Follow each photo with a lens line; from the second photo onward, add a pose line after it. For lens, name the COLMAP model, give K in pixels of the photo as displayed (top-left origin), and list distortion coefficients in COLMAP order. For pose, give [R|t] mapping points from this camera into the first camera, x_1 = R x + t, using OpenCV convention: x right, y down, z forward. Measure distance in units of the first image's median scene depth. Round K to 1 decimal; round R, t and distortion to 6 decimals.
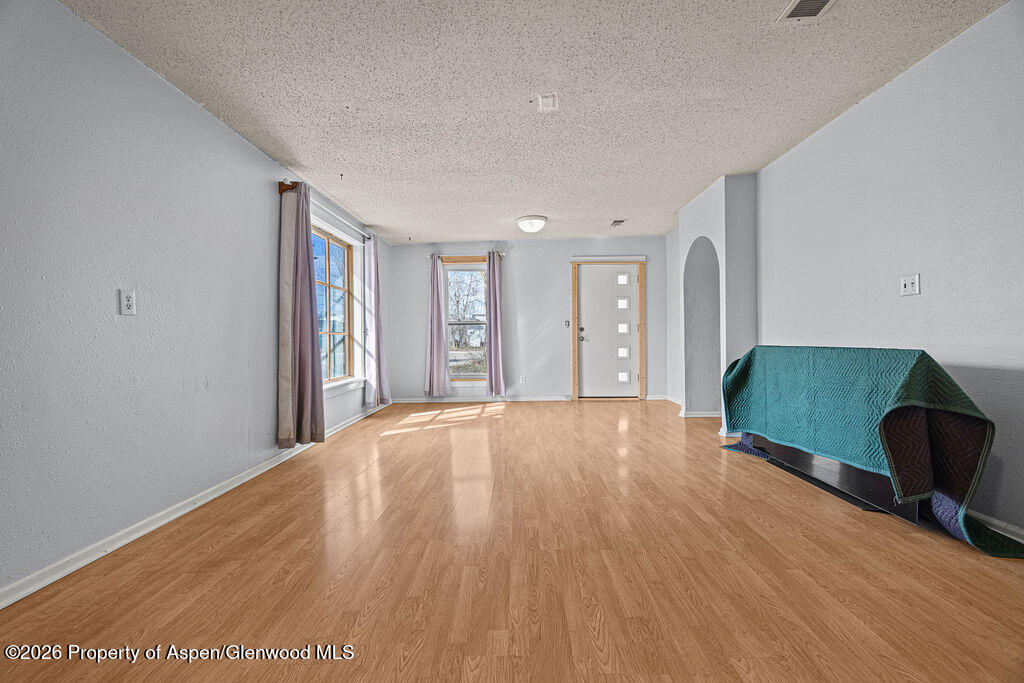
lens RADIAL K [[422.2, 0, 512.1], [0, 422.2, 339.6], [0, 0, 1]] dist [0.004791, 0.000384]
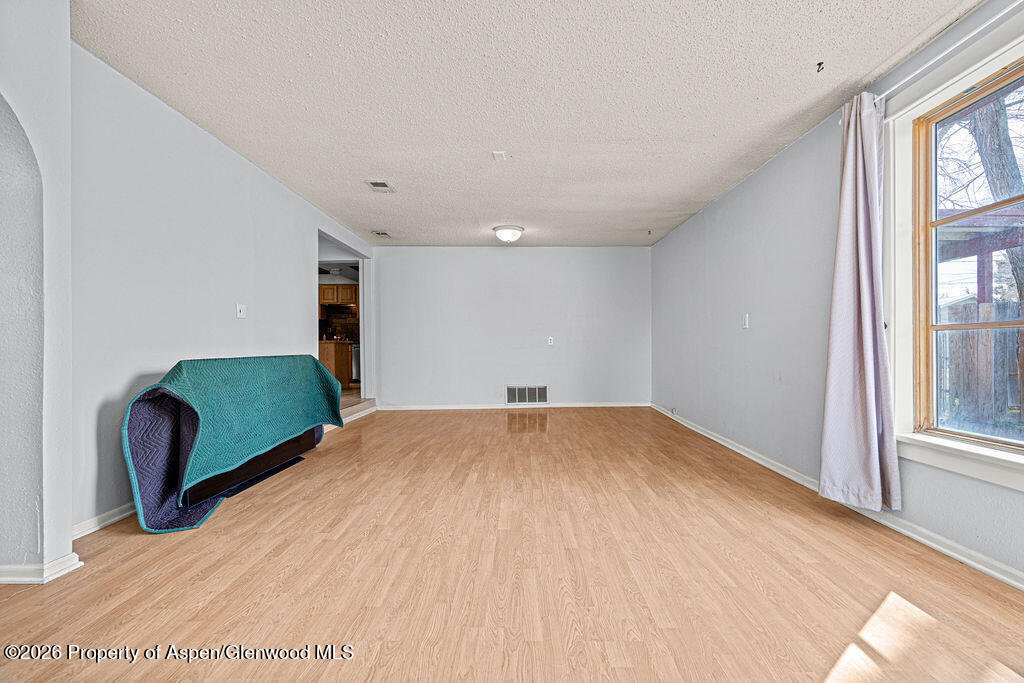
lens RADIAL K [[422.2, 0, 512.3], [0, 422.2, 345.2], [0, 0, 1]] dist [0.004791, 0.000384]
pose [[-0.999814, 0.016882, 0.009327, 0.037501], [0.016866, 0.999856, -0.001729, -0.000346], [-0.009354, -0.001571, -0.999955, 2.068378]]
